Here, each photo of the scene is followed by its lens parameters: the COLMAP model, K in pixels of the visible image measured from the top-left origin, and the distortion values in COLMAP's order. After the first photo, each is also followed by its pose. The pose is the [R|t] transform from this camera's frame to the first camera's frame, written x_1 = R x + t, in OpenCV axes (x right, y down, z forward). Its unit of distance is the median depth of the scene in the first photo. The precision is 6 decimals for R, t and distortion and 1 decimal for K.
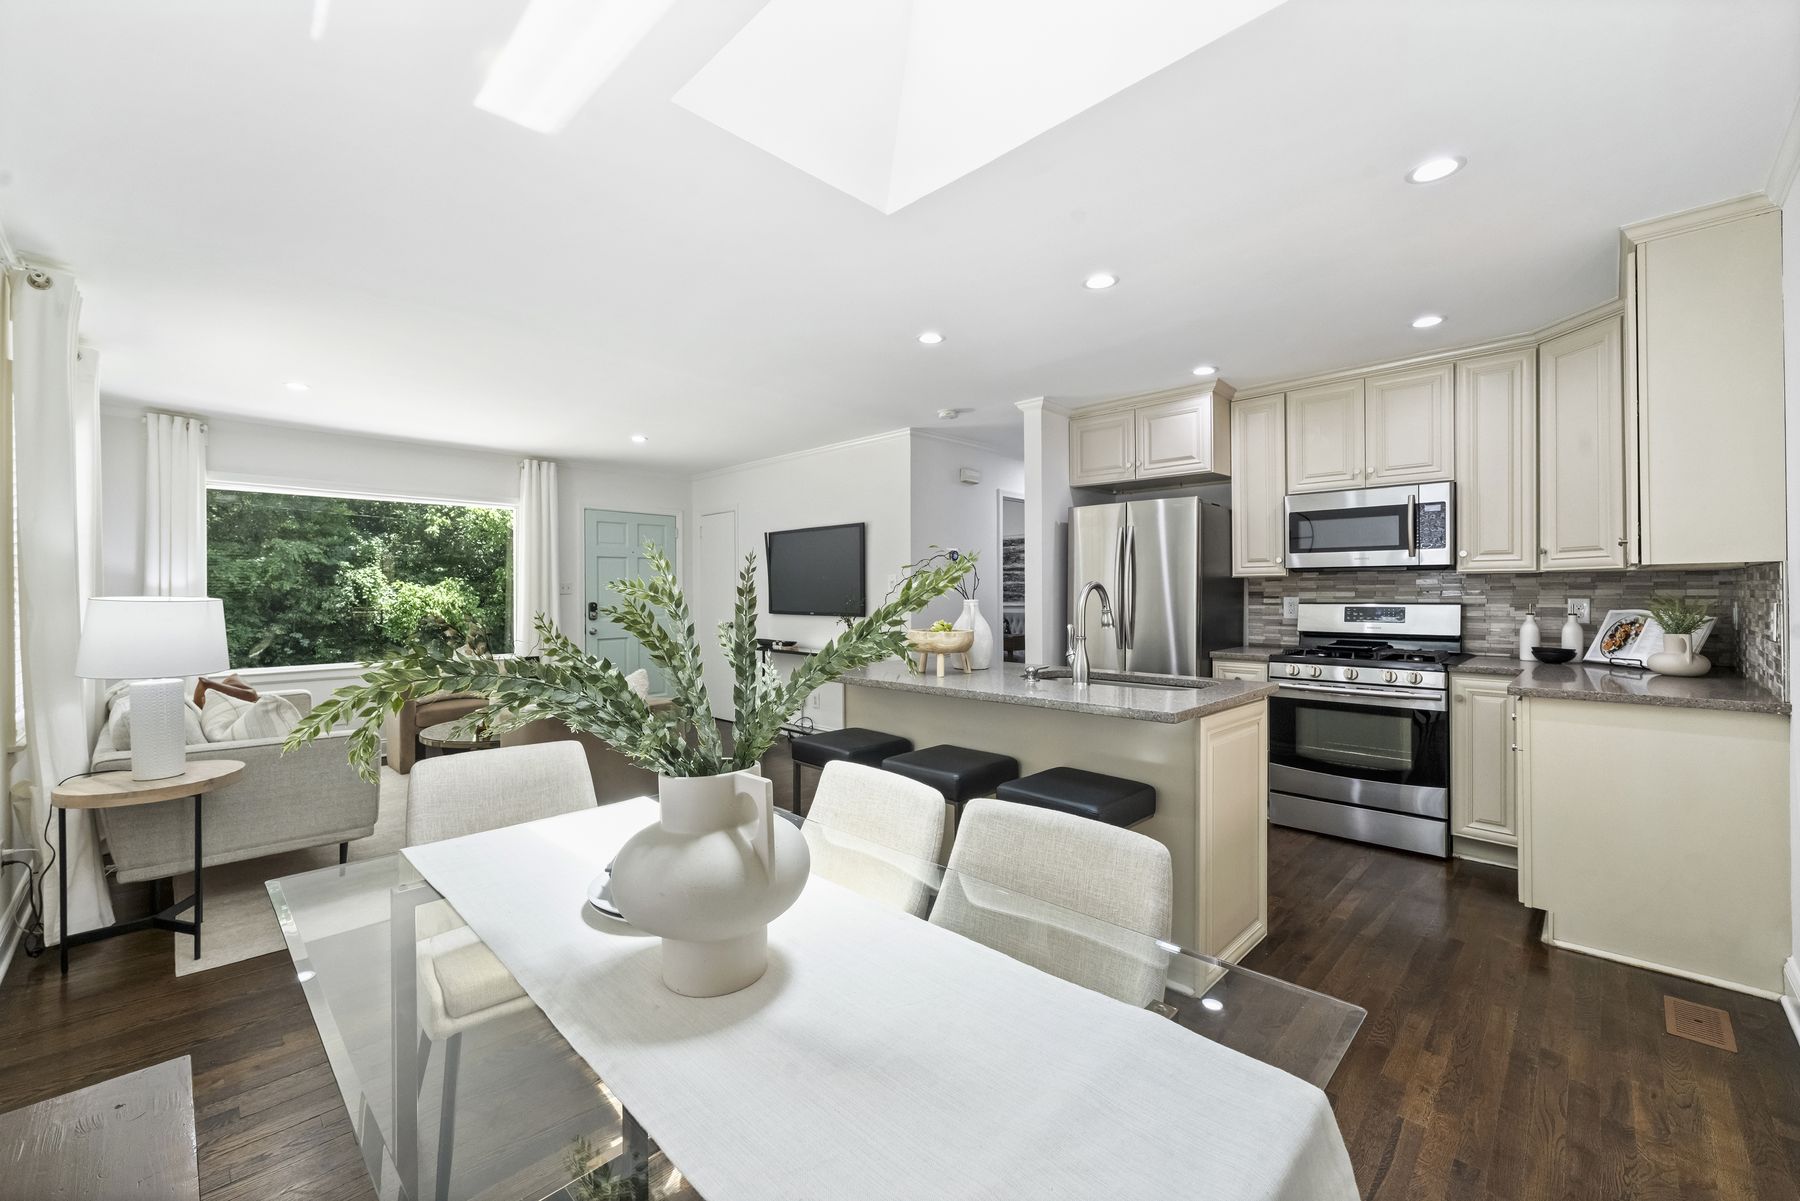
lens RADIAL K [[729.5, 0, 900.0], [0, 729.5, 600.5], [0, 0, 1]] dist [-0.003103, -0.000409]
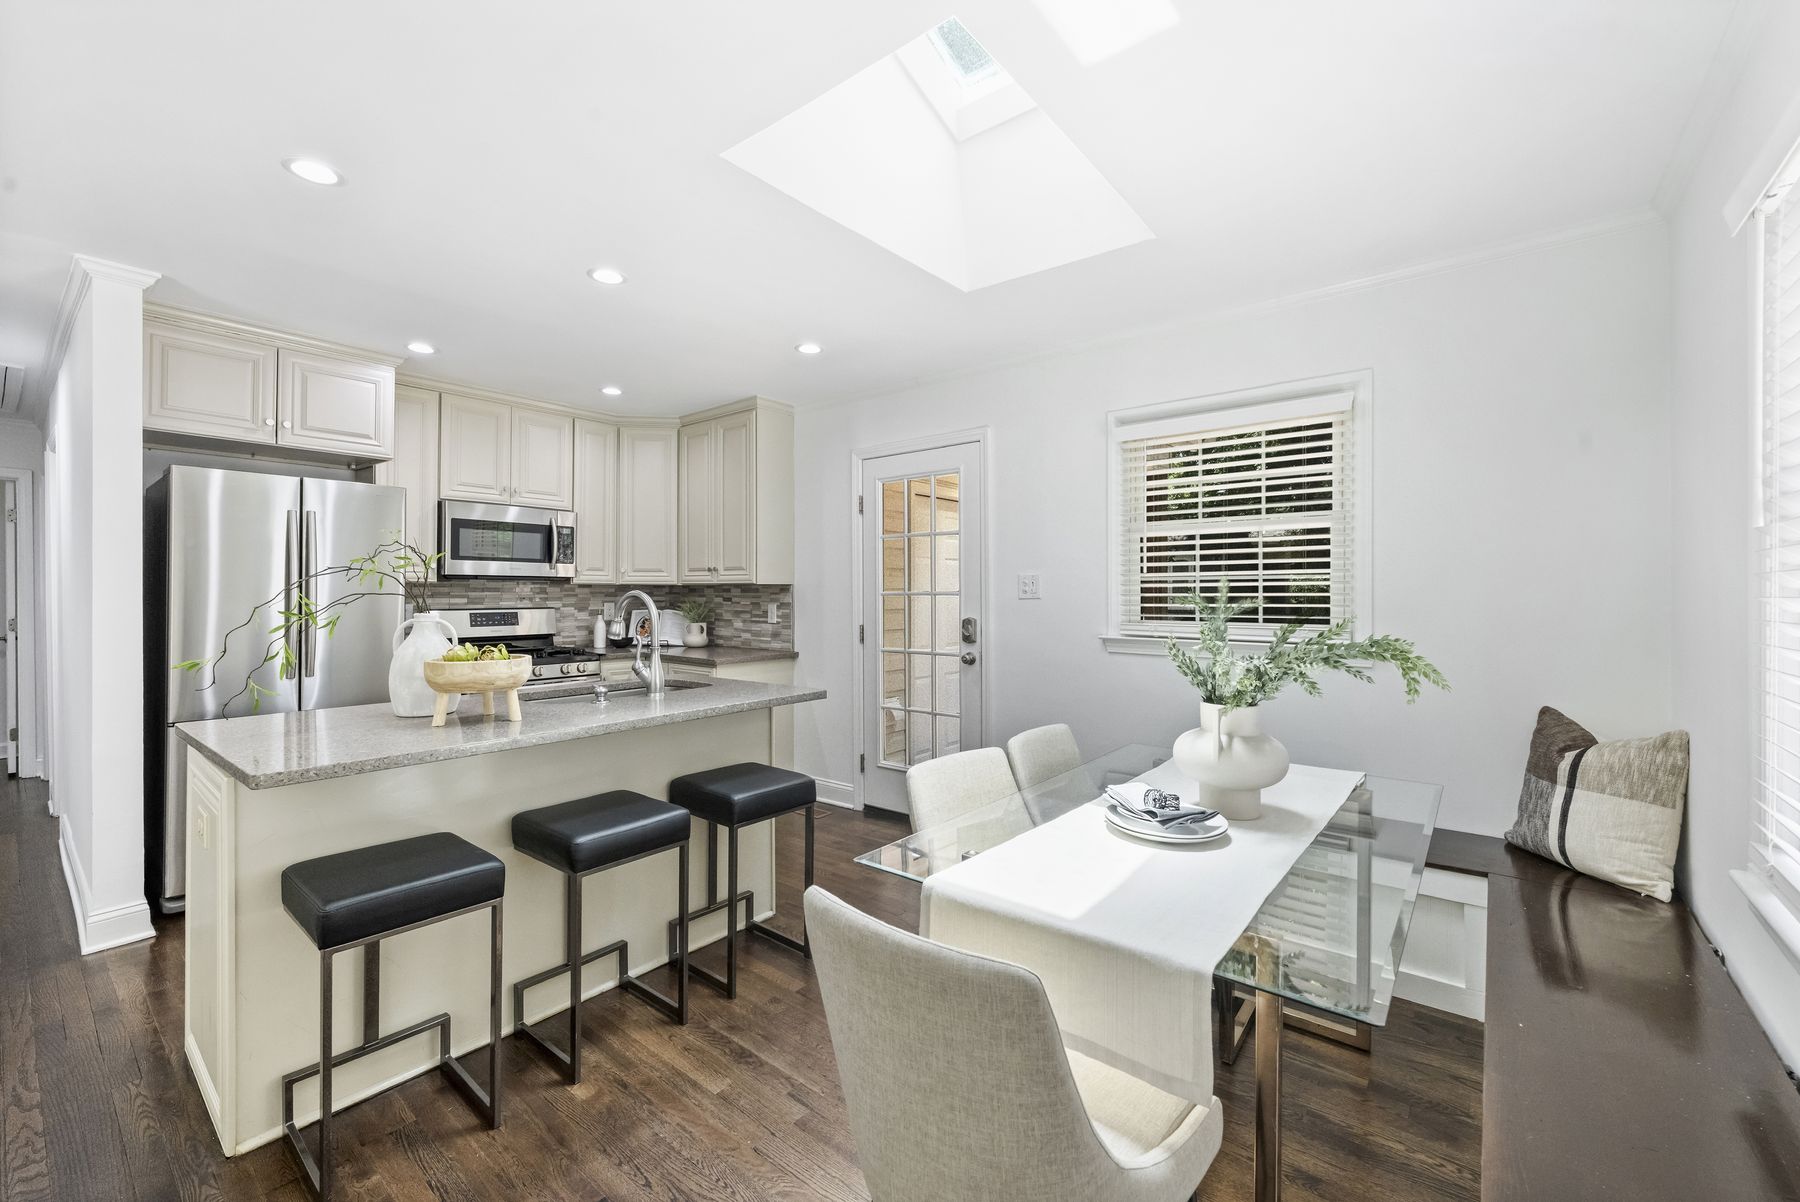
lens RADIAL K [[729.5, 0, 900.0], [0, 729.5, 601.0], [0, 0, 1]] dist [-0.003103, -0.000409]
pose [[-0.086897, -0.005006, 0.996205, -0.542598], [0.010783, 0.999924, 0.005966, -0.009069], [-0.996159, 0.011261, -0.086836, 0.538732]]
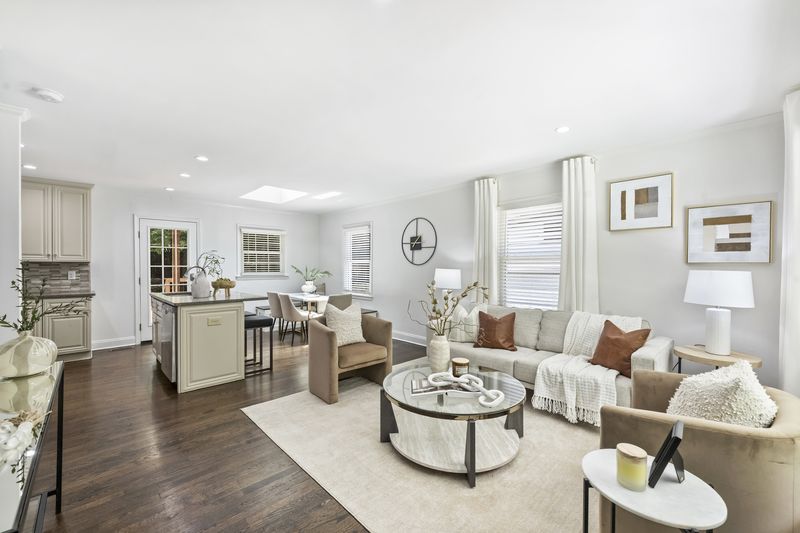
lens RADIAL K [[330.9, 0, 401.9], [0, 330.9, 268.9], [0, 0, 1]] dist [-0.000012, -0.000187]
pose [[-0.999511, 0.006737, 0.030541, -0.591676], [0.007283, 0.999815, 0.017802, -0.020838], [-0.030416, 0.018016, -0.999375, 1.948999]]
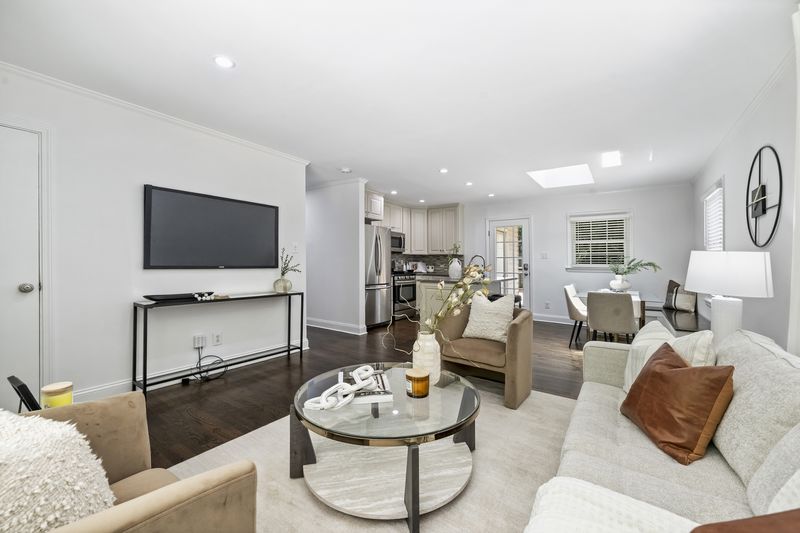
lens RADIAL K [[322.5, 0, 401.0], [0, 322.5, 259.0], [0, 0, 1]] dist [0.000487, 0.000111]
pose [[-0.158705, 0.014062, 0.987226, -1.175258], [0.002107, 0.999901, -0.013904, 0.020507], [-0.987324, -0.000127, -0.158719, 1.321870]]
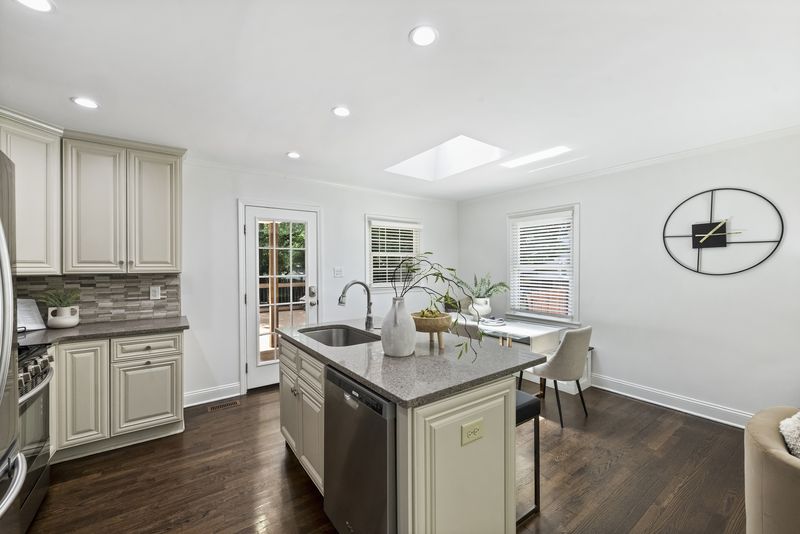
lens RADIAL K [[324.2, 0, 400.0], [0, 324.2, 267.0], [0, 0, 1]] dist [-0.003103, -0.000409]
pose [[-0.984491, 0.010060, 0.175146, 0.004793], [0.012242, 0.999860, 0.011385, -0.050663], [-0.175007, 0.013352, -0.984477, 1.372623]]
